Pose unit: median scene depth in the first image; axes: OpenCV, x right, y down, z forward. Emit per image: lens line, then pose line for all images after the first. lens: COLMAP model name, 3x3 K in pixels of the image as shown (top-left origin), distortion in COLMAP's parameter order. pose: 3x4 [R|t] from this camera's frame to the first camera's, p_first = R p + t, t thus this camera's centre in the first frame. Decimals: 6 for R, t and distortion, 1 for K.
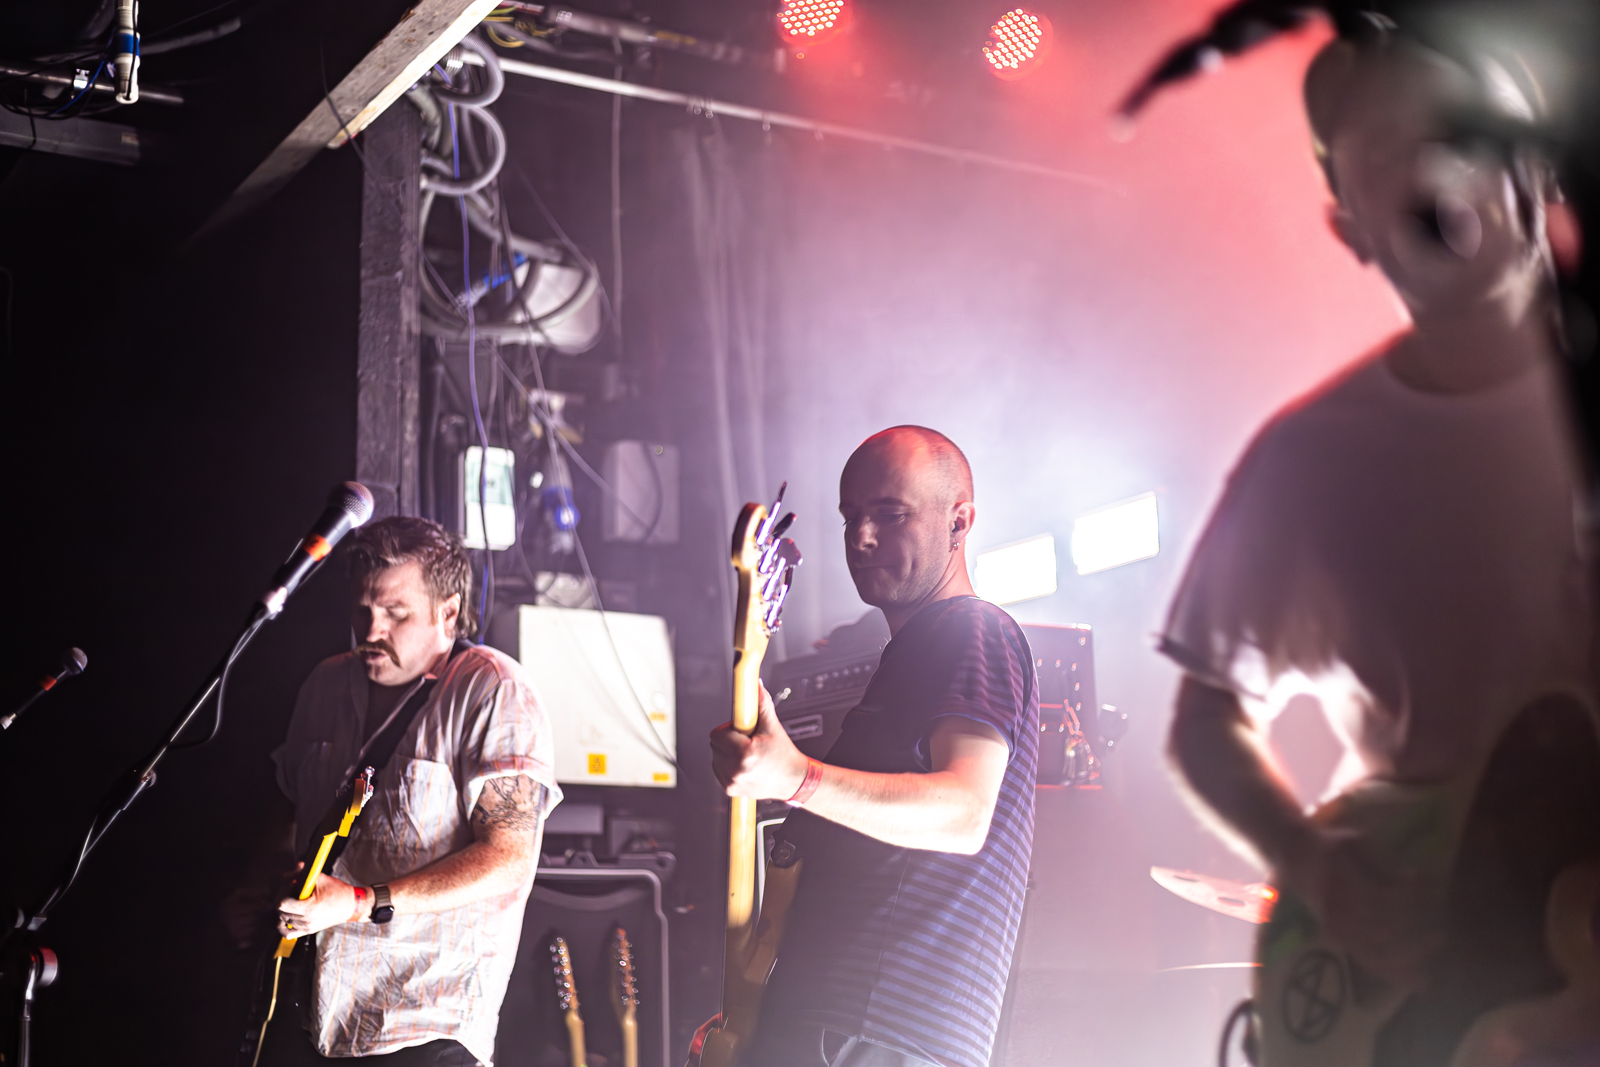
lens RADIAL K [[2235.3, 0, 805.2], [0, 2235.3, 533.9], [0, 0, 1]] dist [-0.035659, 0.000000]
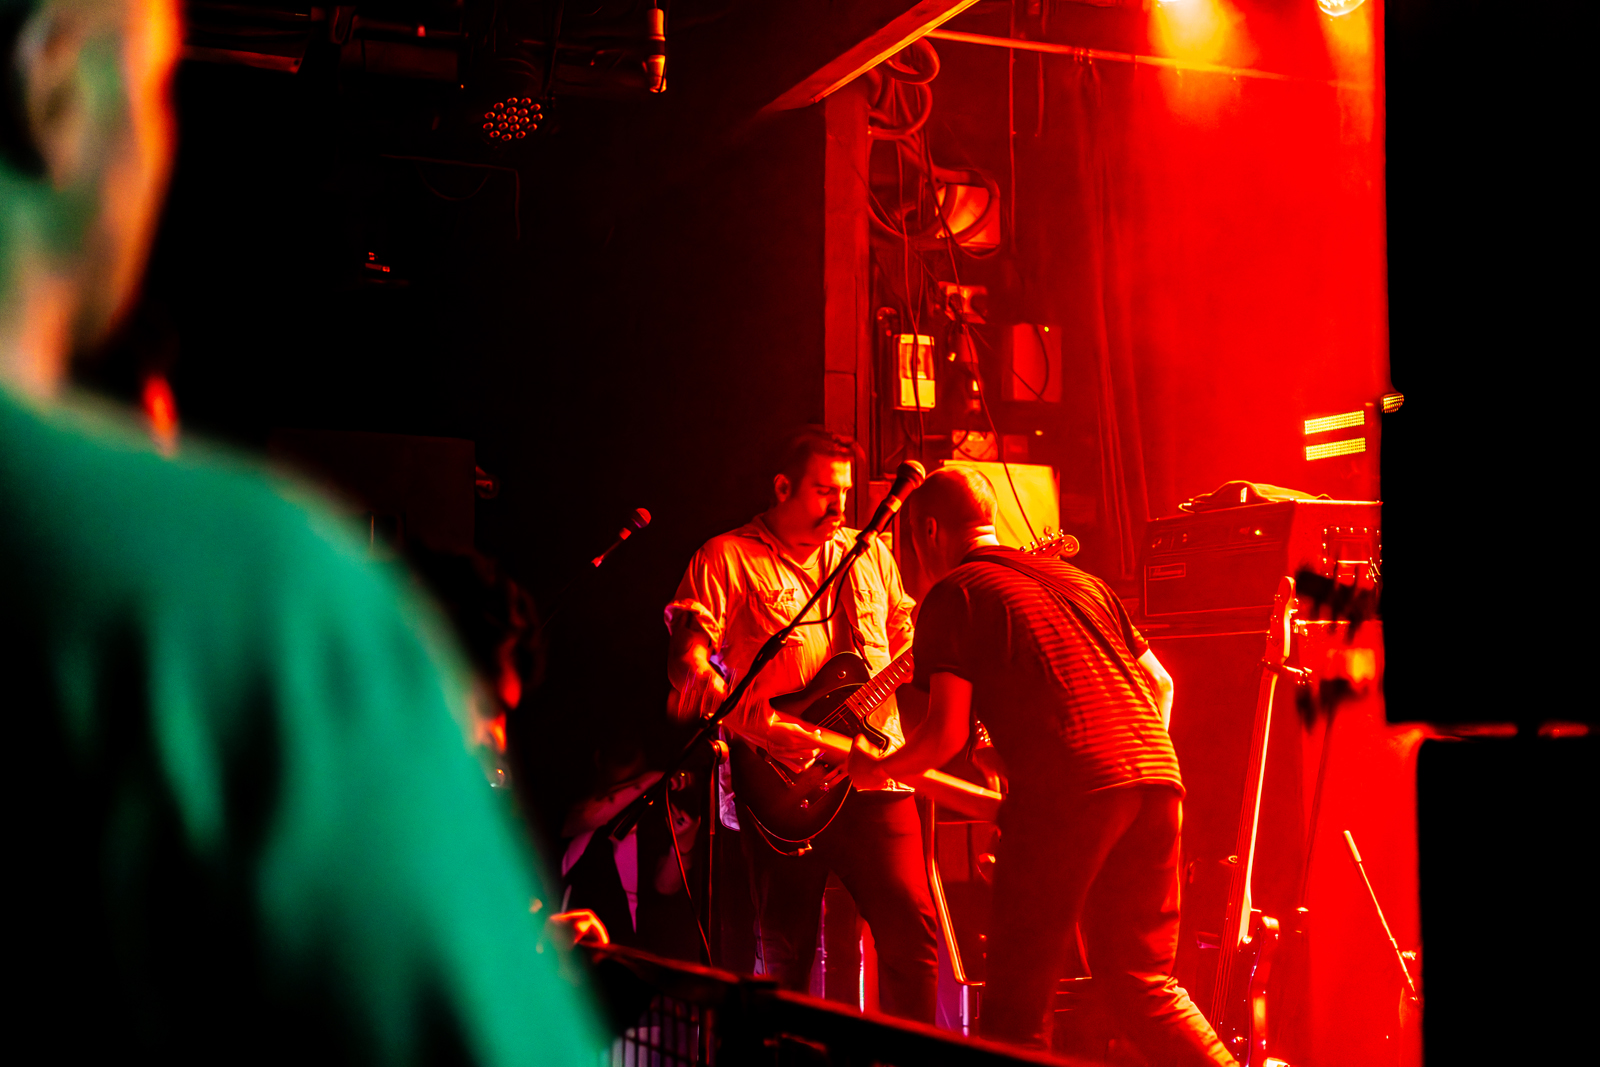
lens RADIAL K [[2235.3, 0, 796.2], [0, 2235.3, 531.6], [0, 0, 1]] dist [-0.035659, 0.000000]
pose [[0.990973, 0.011546, -0.133561, -0.036738], [0.005436, 0.992004, 0.126092, -0.087283], [0.133949, -0.125680, 0.982986, -0.287635]]
